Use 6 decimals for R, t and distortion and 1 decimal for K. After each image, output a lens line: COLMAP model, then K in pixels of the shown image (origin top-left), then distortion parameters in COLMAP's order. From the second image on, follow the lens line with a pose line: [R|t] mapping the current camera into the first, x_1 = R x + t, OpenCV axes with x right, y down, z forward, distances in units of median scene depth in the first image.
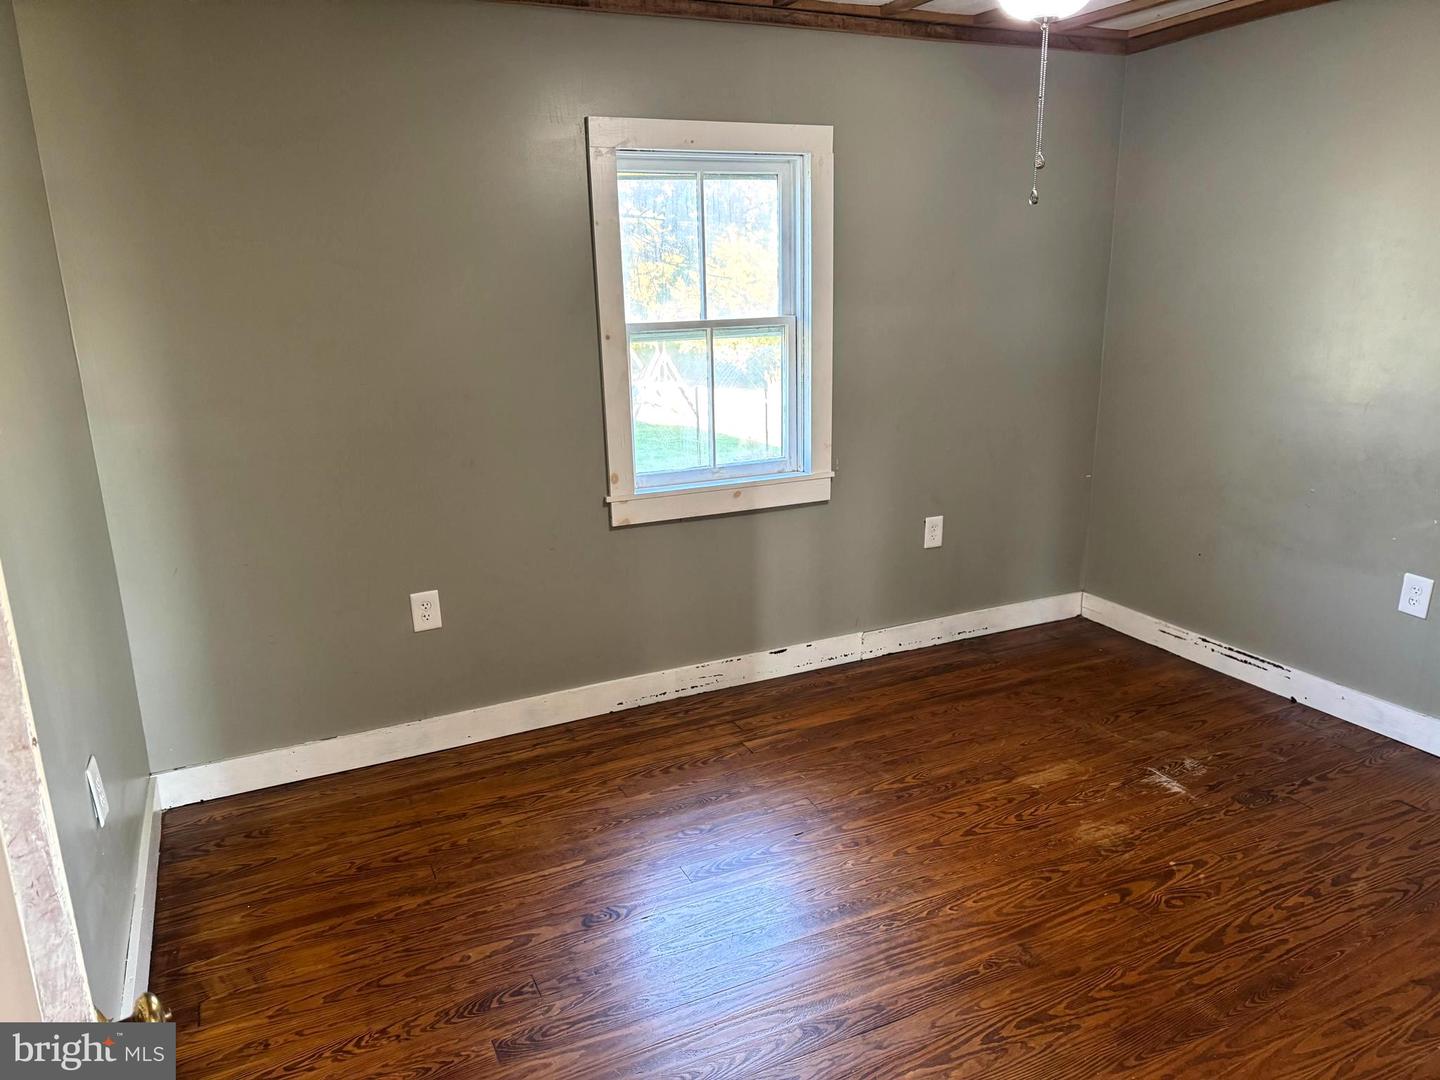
lens RADIAL K [[1005.5, 0, 720.0], [0, 1005.5, 540.0], [0, 0, 1]] dist [0.112142, -0.177606]
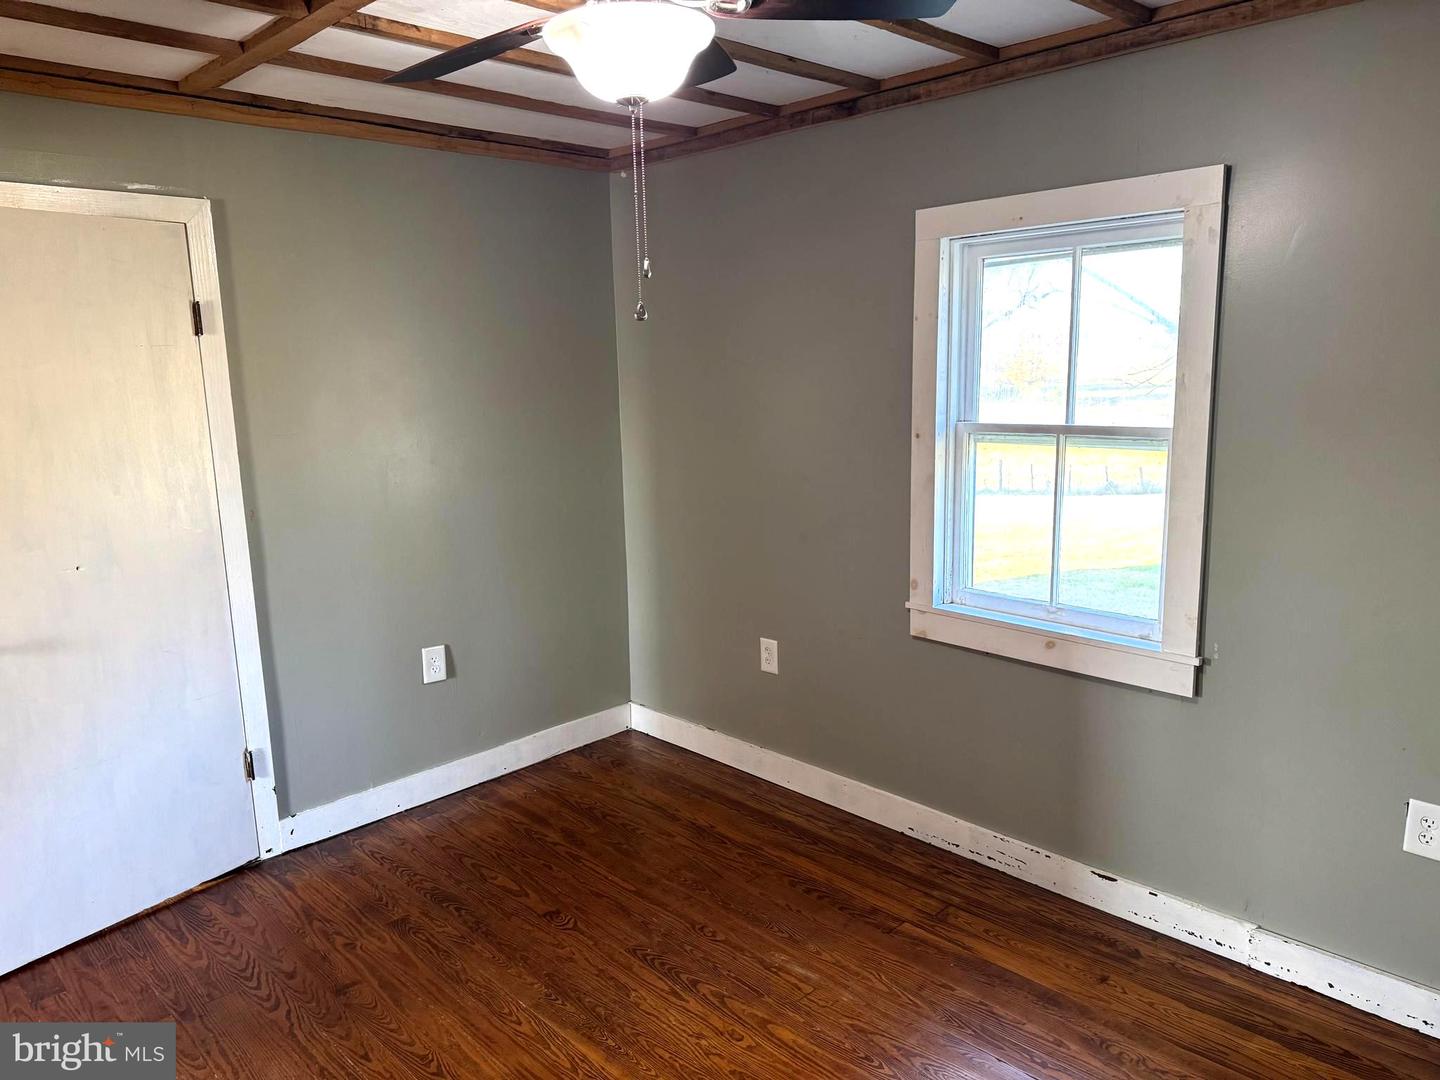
lens RADIAL K [[1005.5, 0, 720.0], [0, 1005.5, 540.0], [0, 0, 1]] dist [0.112142, -0.177606]
pose [[0.317091, 0.180384, -0.931082, 0.696634], [-0.228196, 0.967415, 0.109708, -0.161629], [0.920532, 0.177681, 0.347922, 0.502508]]
